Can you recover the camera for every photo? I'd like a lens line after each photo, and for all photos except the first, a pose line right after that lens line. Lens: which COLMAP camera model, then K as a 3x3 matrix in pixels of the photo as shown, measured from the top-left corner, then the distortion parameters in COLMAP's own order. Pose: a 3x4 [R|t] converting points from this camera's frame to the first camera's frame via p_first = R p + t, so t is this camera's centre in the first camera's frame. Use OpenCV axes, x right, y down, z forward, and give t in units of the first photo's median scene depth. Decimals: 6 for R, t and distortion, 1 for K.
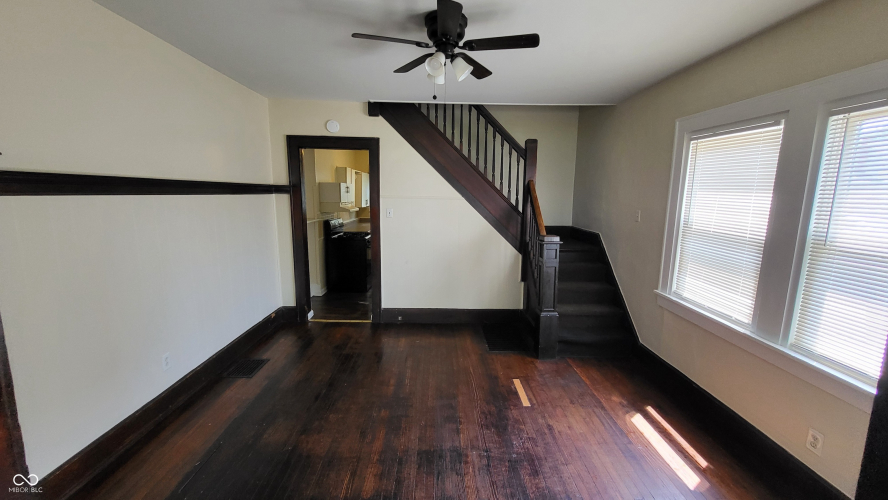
lens RADIAL K [[350.3, 0, 443.9], [0, 350.3, 247.4], [0, 0, 1]] dist [0.000450, -0.000059]
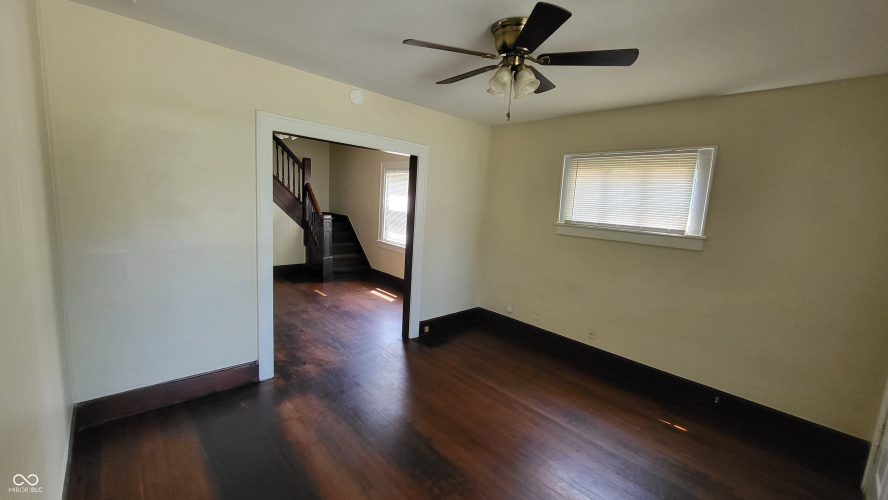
lens RADIAL K [[350.3, 0, 443.9], [0, 350.3, 247.4], [0, 0, 1]] dist [0.000450, -0.000059]
pose [[0.740160, -0.055264, 0.670156, -0.465334], [0.046473, 0.998438, 0.031008, 0.104457], [-0.670823, 0.008193, 0.741572, -0.756130]]
